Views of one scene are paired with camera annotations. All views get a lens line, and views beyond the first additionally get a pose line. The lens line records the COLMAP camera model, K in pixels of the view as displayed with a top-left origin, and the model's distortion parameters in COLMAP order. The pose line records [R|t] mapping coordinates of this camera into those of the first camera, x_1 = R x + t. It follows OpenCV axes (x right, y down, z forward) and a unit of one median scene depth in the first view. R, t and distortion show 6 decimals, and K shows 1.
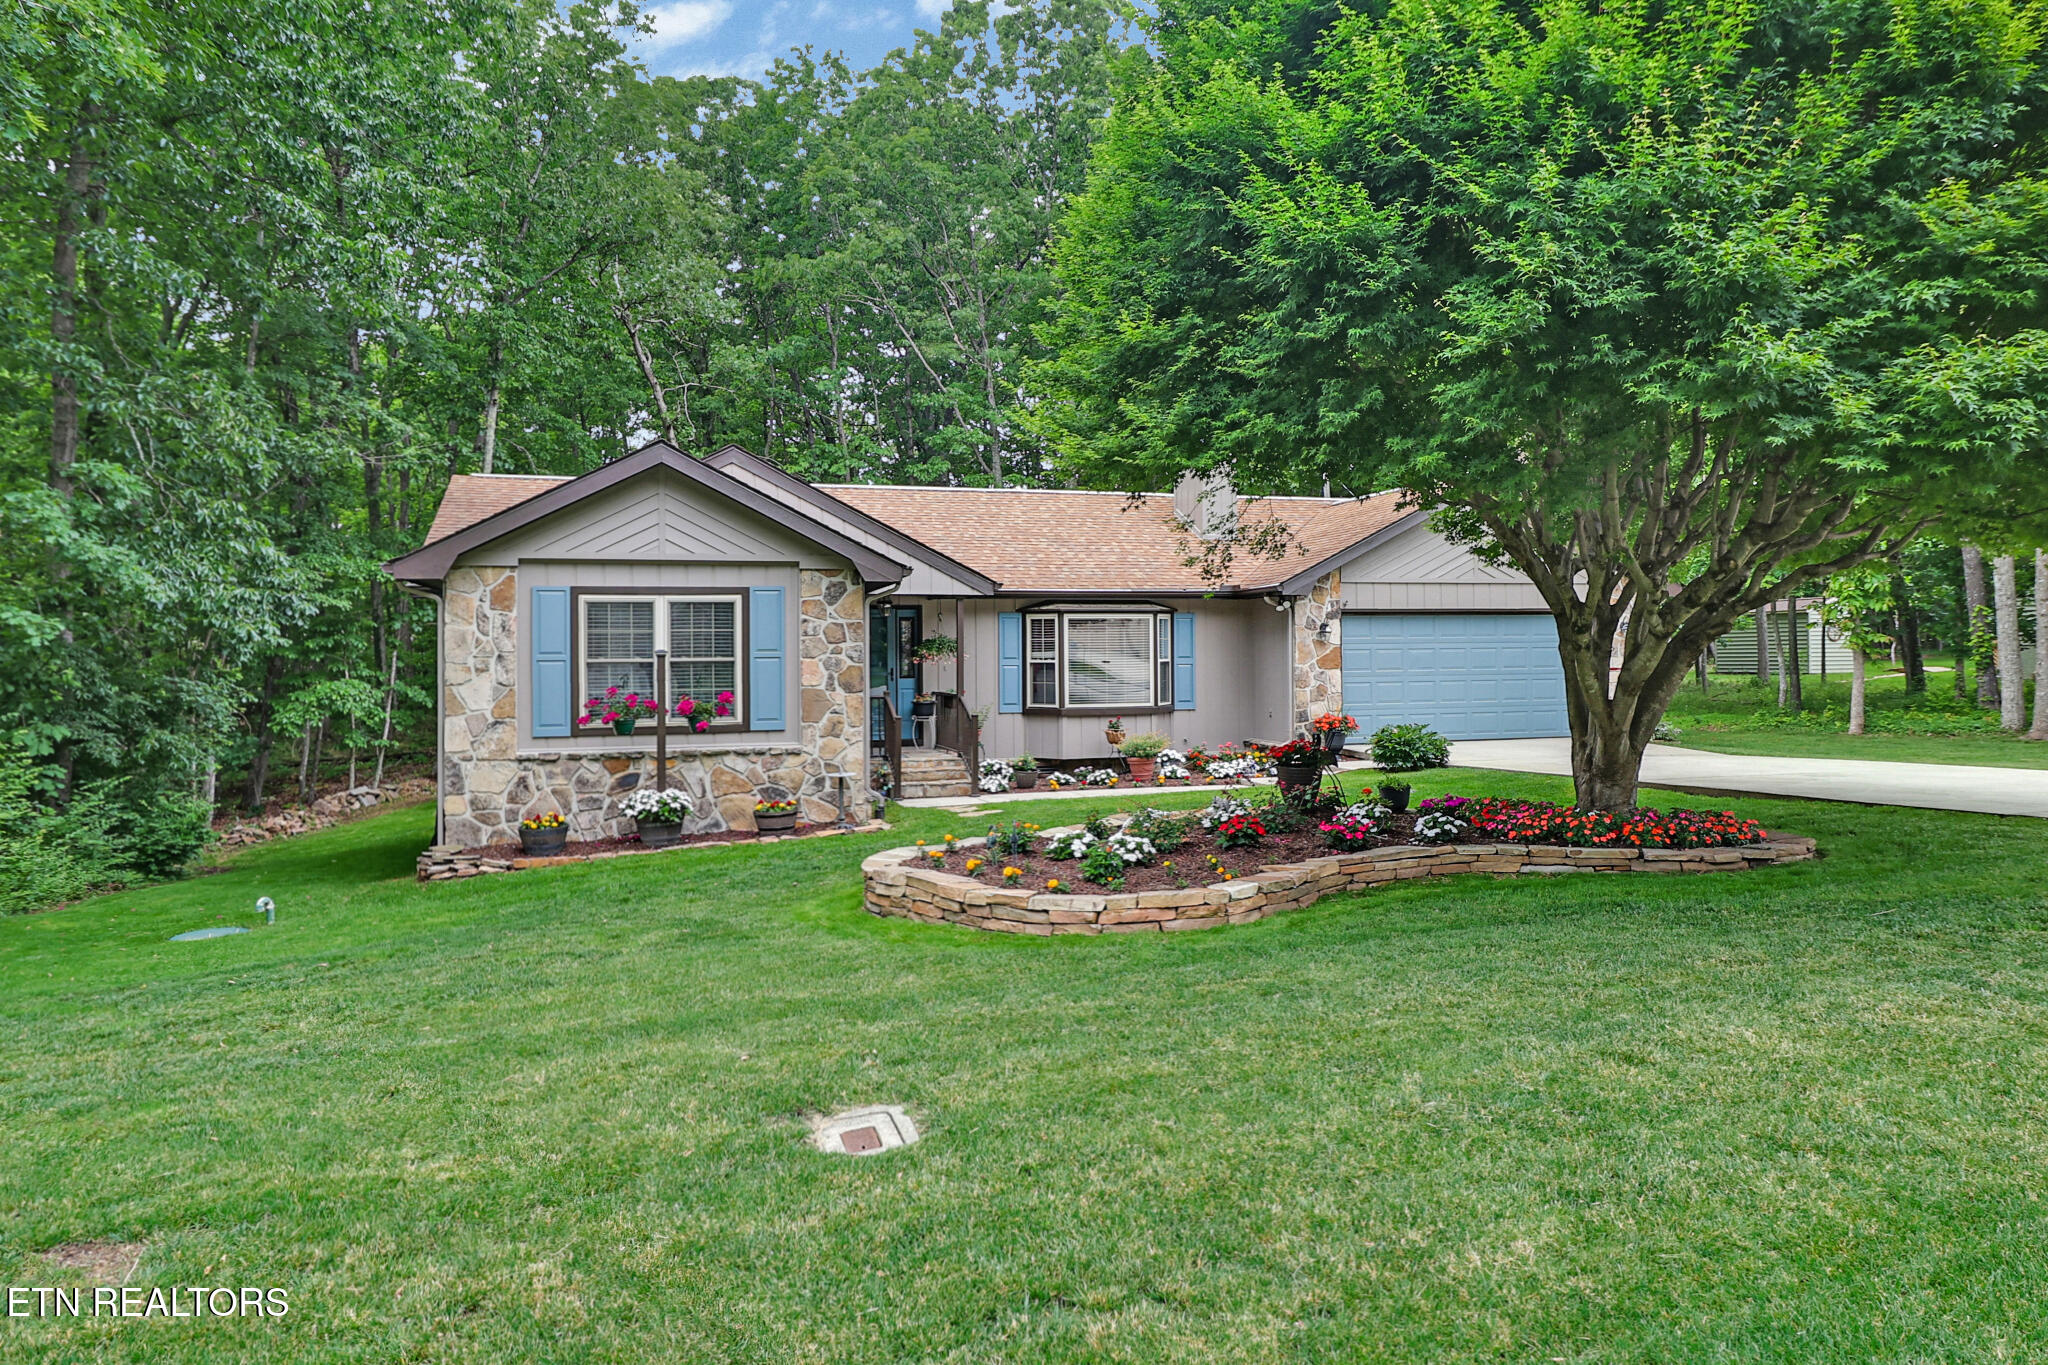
lens RADIAL K [[1269.1, 0, 1019.6], [0, 1269.1, 665.3], [0, 0, 1]] dist [0.005574, 0.000503]
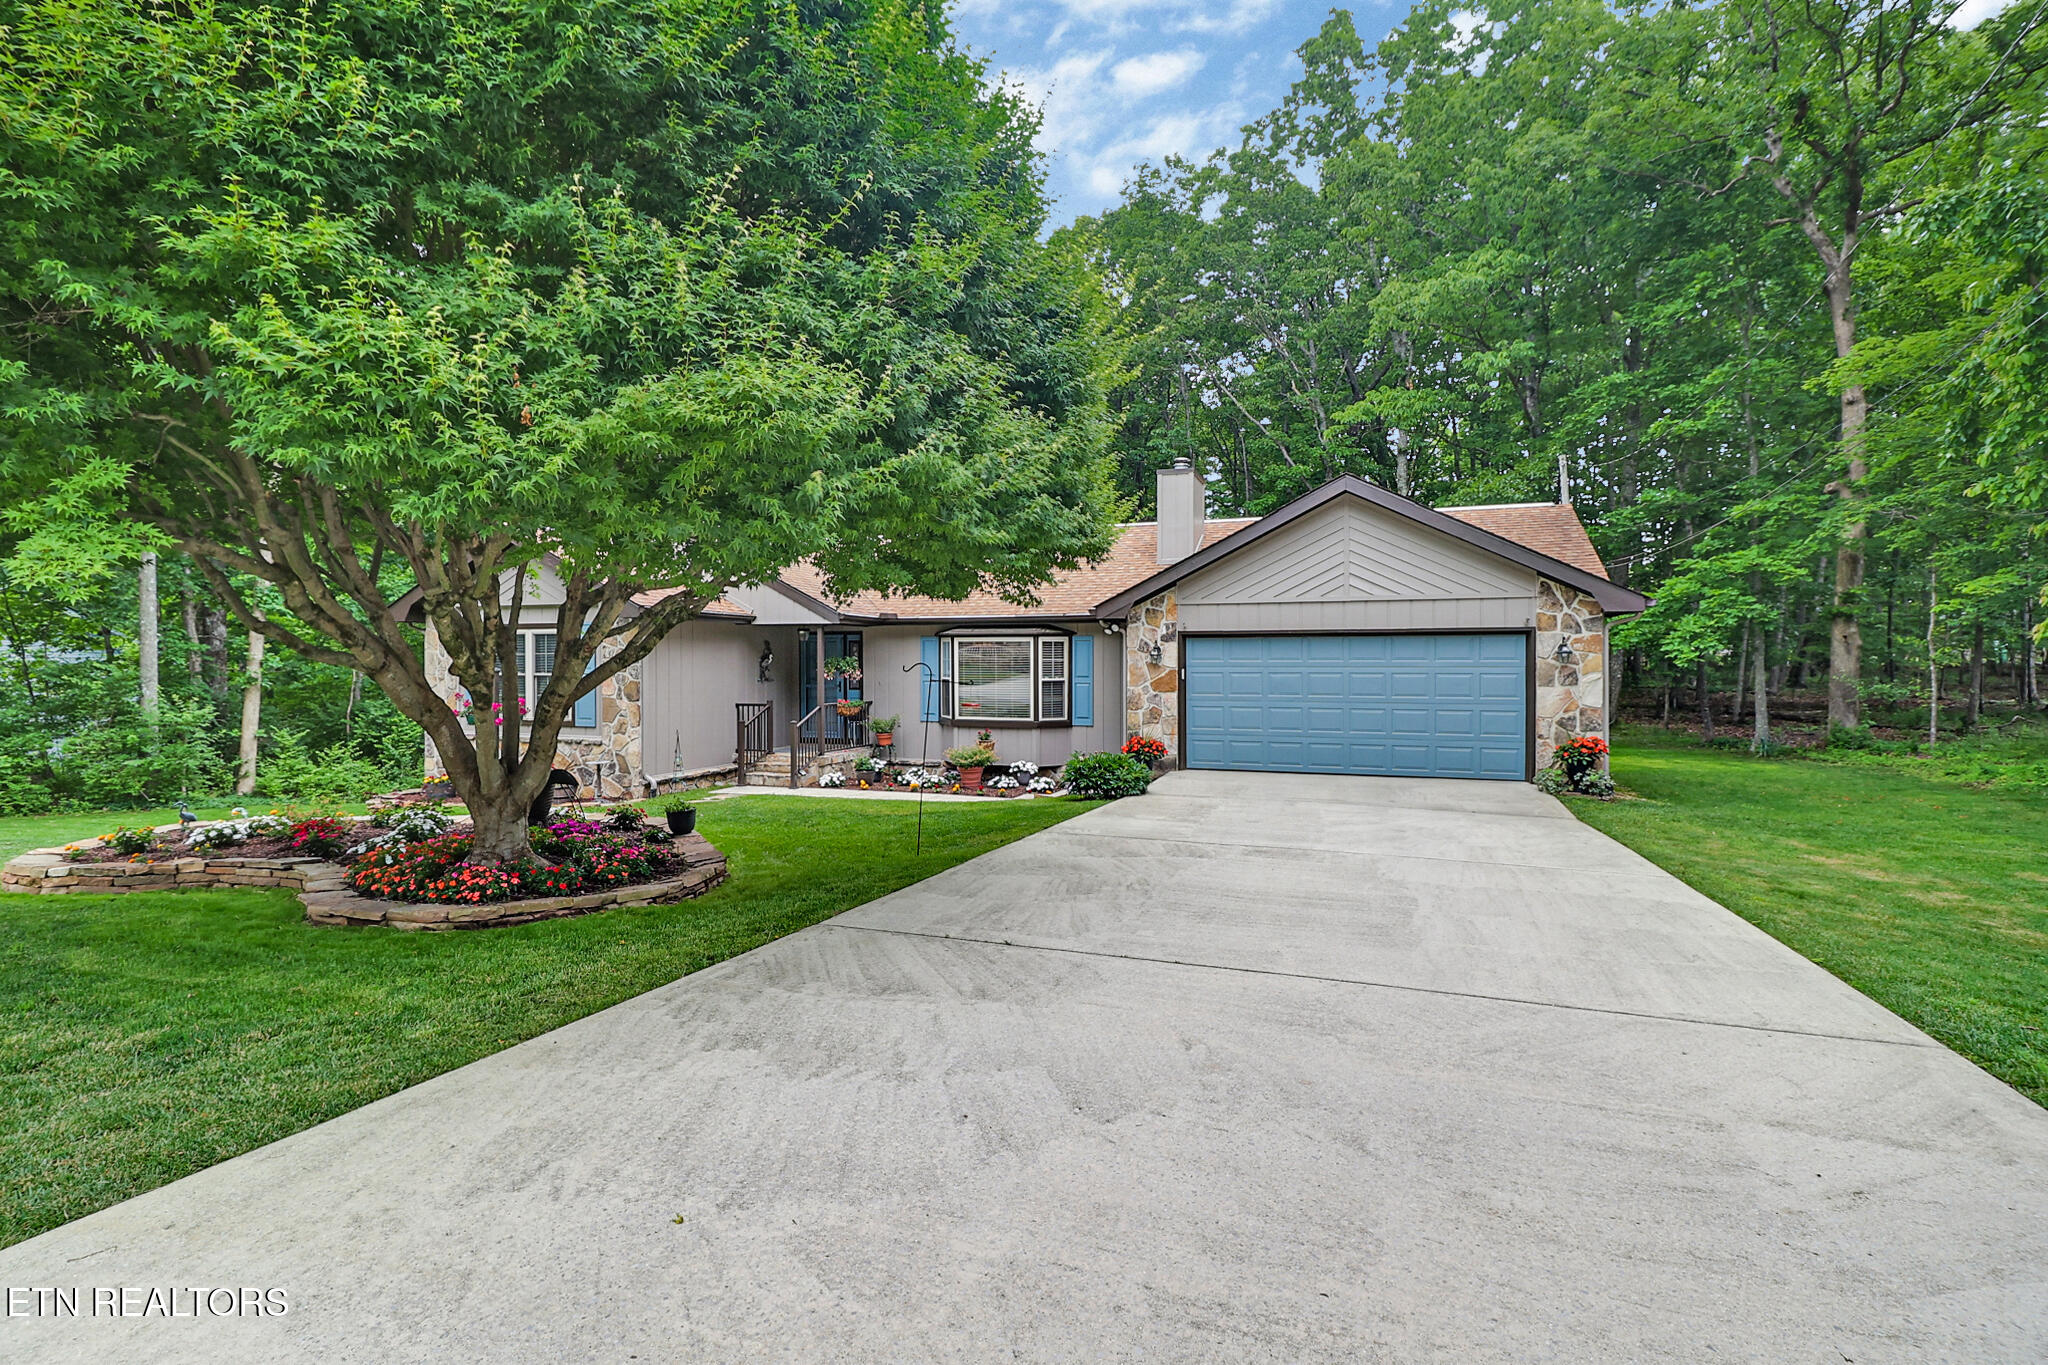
lens RADIAL K [[998.7, 0, 1027.2], [0, 998.7, 668.0], [0, 0, 1]] dist [-0.002316, -0.004034]
pose [[0.807845, 0.014377, -0.589219, 0.832194], [-0.013652, 0.999891, 0.005680, -0.025170], [0.589237, 0.003455, 0.807953, 0.408818]]
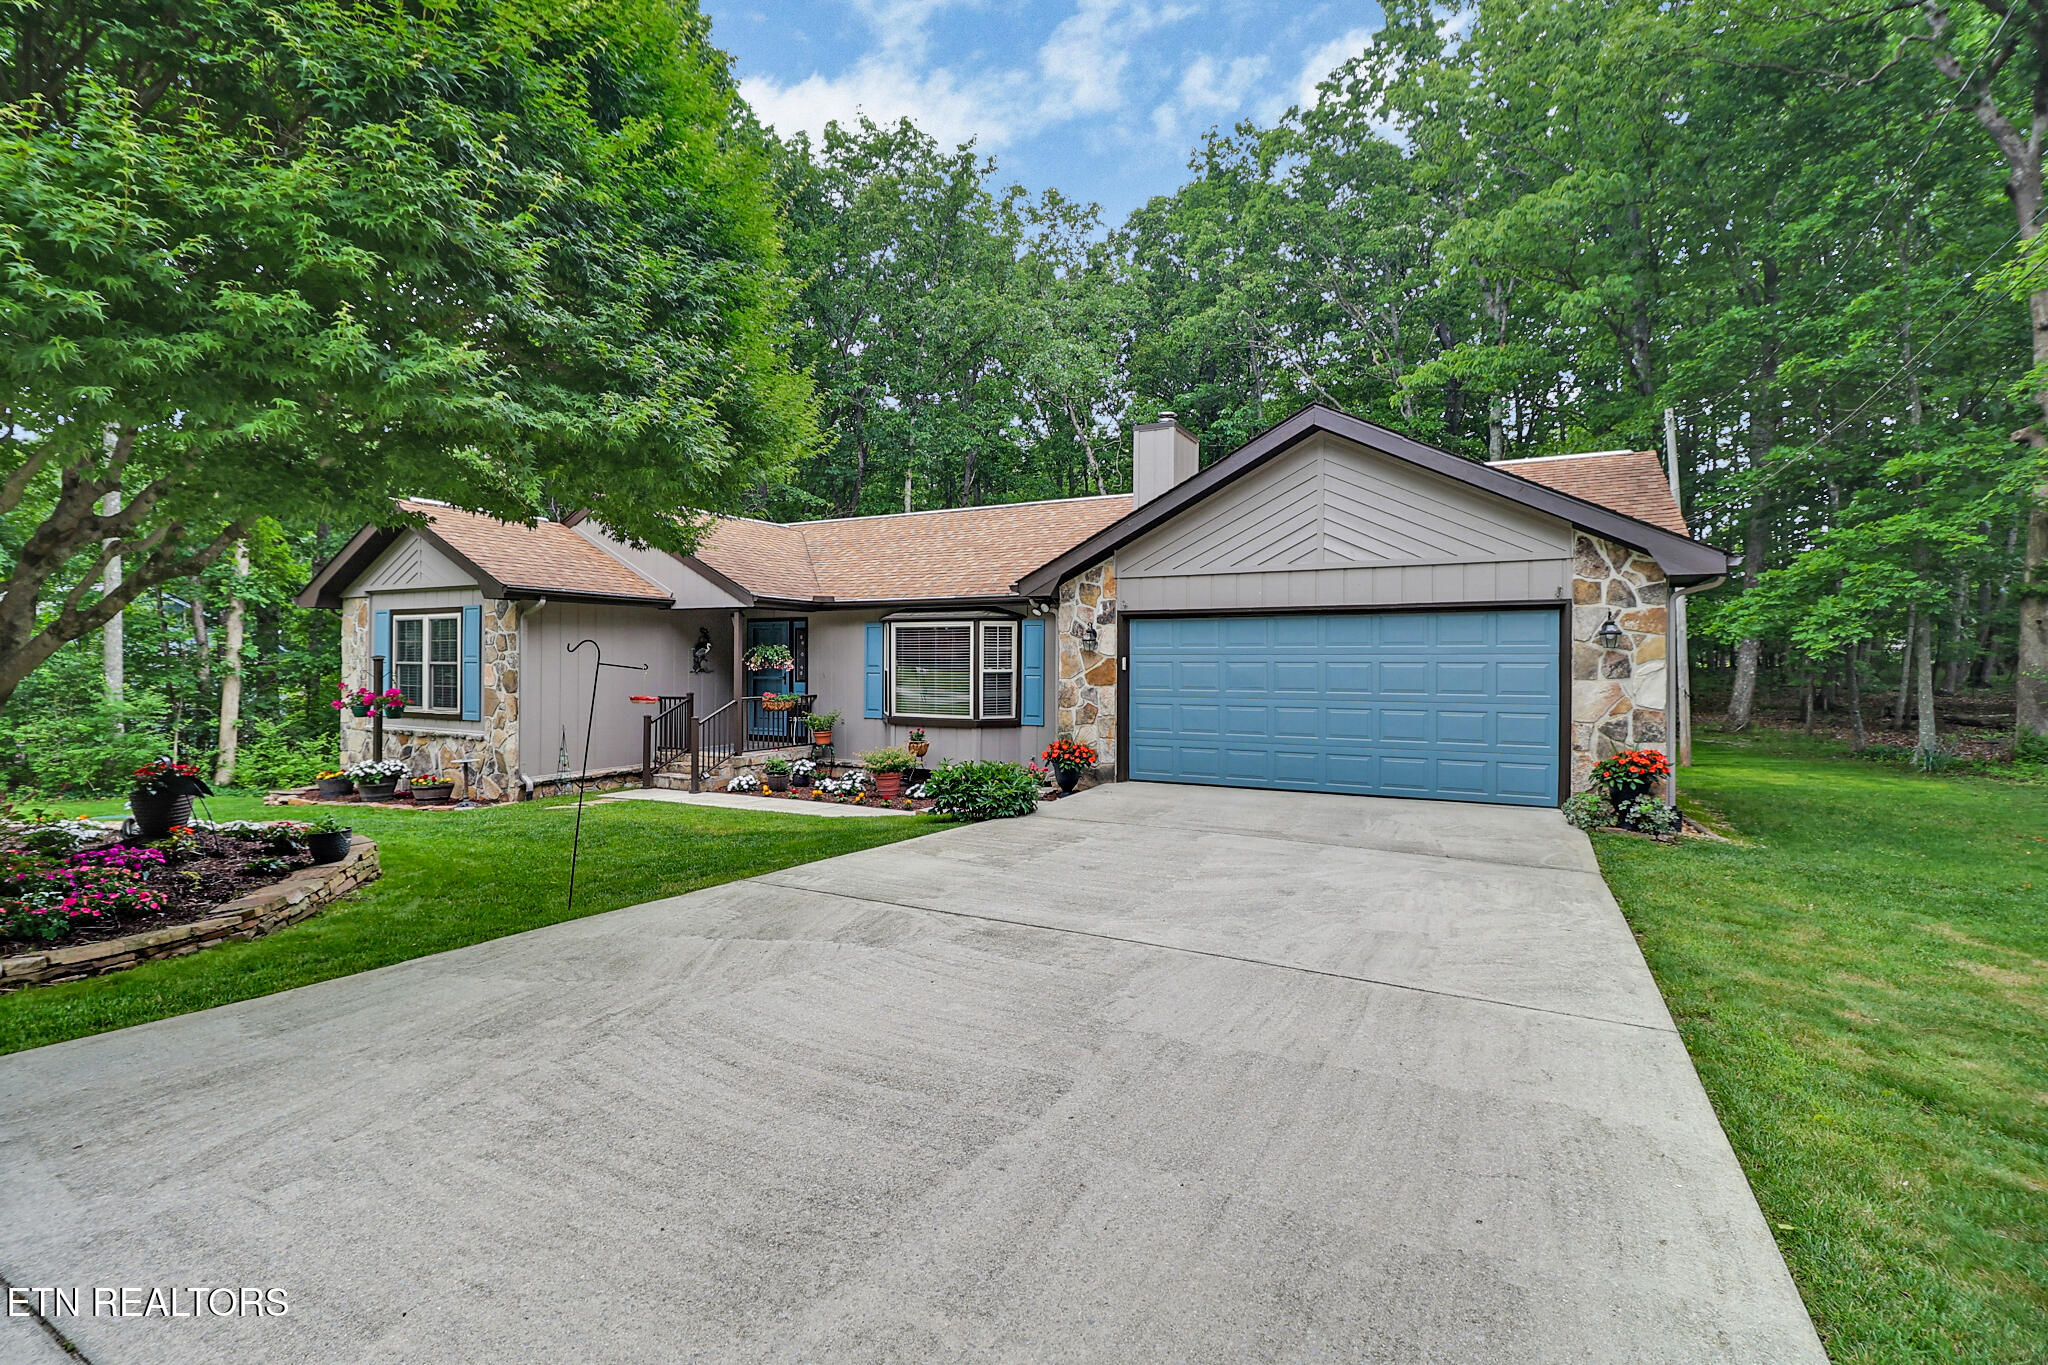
lens RADIAL K [[943.5, 0, 1035.6], [0, 943.5, 667.1], [0, 0, 1]] dist [-0.006779, -0.007401]
pose [[0.719106, 0.016776, -0.694698, 0.851249], [-0.015142, 0.999849, 0.008471, -0.017629], [0.694736, 0.004428, 0.719251, 0.723217]]
